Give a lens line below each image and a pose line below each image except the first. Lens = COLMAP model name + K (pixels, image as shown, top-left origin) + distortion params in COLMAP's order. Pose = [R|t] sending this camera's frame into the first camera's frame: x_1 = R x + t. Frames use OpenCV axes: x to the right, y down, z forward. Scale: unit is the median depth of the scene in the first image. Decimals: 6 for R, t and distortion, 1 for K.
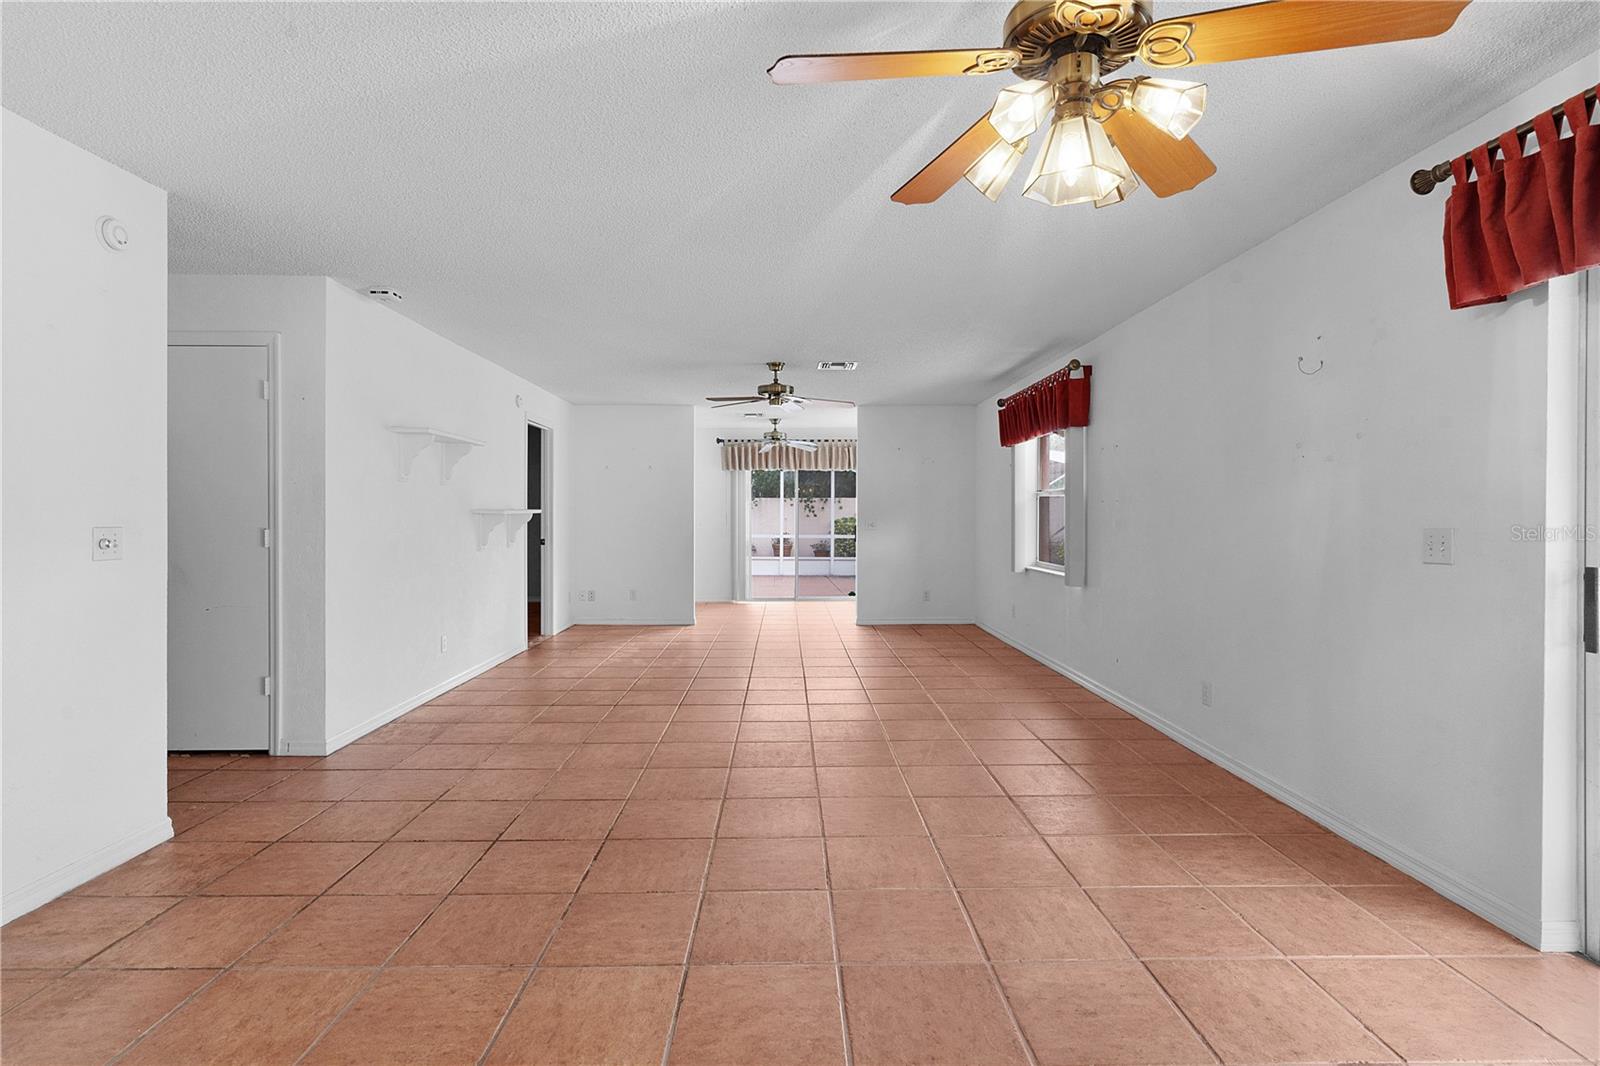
lens RADIAL K [[777.6, 0, 794.3], [0, 777.6, 511.4], [0, 0, 1]] dist [0.002152, 0.000125]
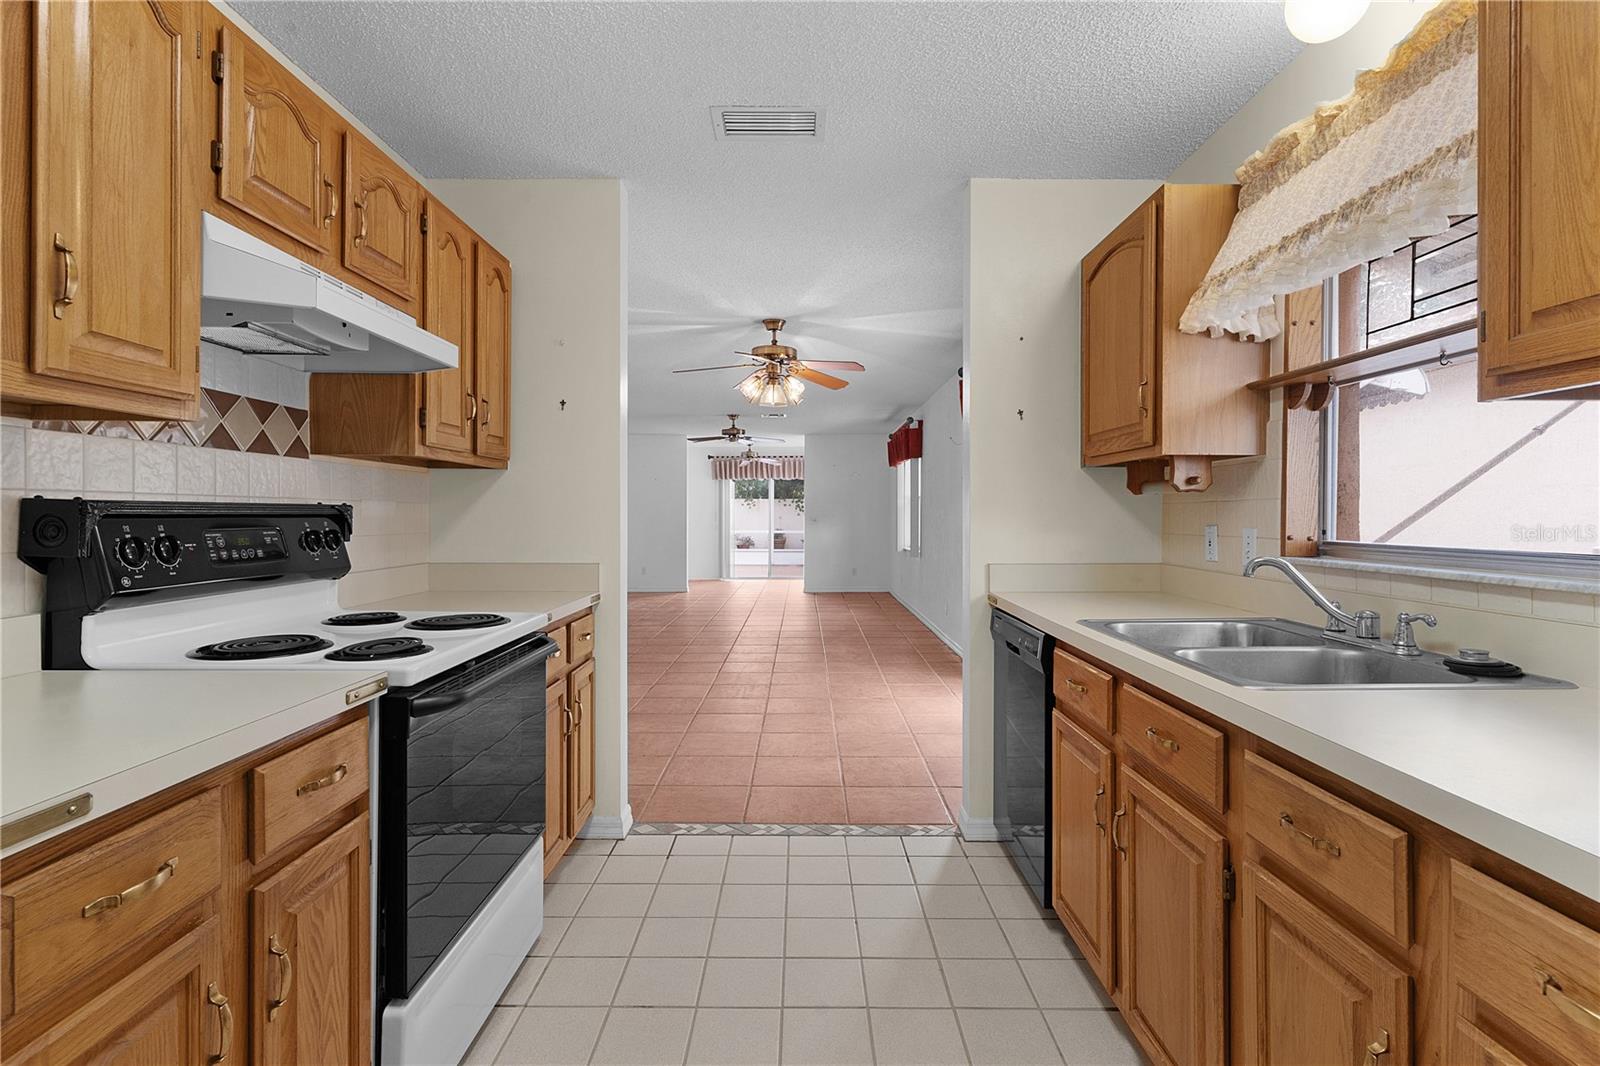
lens RADIAL K [[777.6, 0, 806.6], [0, 777.6, 510.7], [0, 0, 1]] dist [0.002152, 0.000125]
pose [[0.999969, -0.003973, -0.006785, 0.112757], [0.003973, 0.999992, -0.000056, -0.000343], [0.006785, 0.000029, 0.999977, -0.460668]]
